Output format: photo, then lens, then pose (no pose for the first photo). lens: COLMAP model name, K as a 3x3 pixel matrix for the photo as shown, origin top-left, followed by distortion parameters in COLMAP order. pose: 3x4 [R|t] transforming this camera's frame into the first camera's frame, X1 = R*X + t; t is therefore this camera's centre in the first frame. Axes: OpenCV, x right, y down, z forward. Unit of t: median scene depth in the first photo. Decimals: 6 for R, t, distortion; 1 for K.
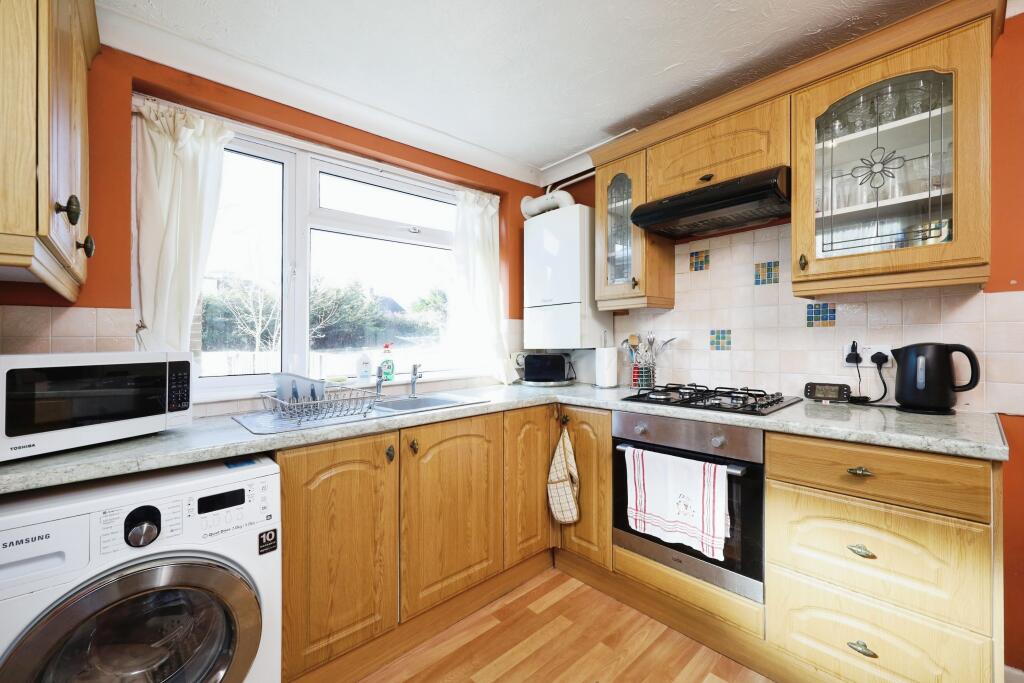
lens RADIAL K [[415.0, 0, 512.0], [0, 415.0, 341.5], [0, 0, 1]] dist [-0.001131, 0.000058]
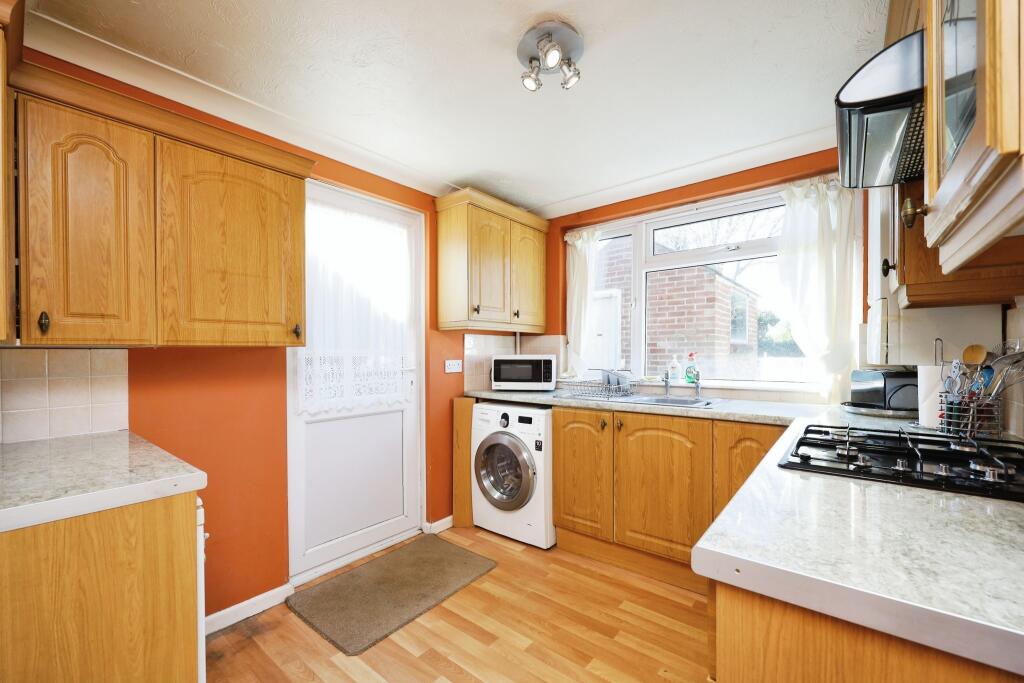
lens RADIAL K [[419.0, 0, 512.0], [0, 419.0, 341.5], [0, 0, 1]] dist [0.000695, 0.000037]
pose [[0.148894, -0.008053, -0.988820, 1.205419], [0.002775, 0.999966, -0.007726, -0.028231], [0.988849, -0.001594, 0.148911, 0.430448]]
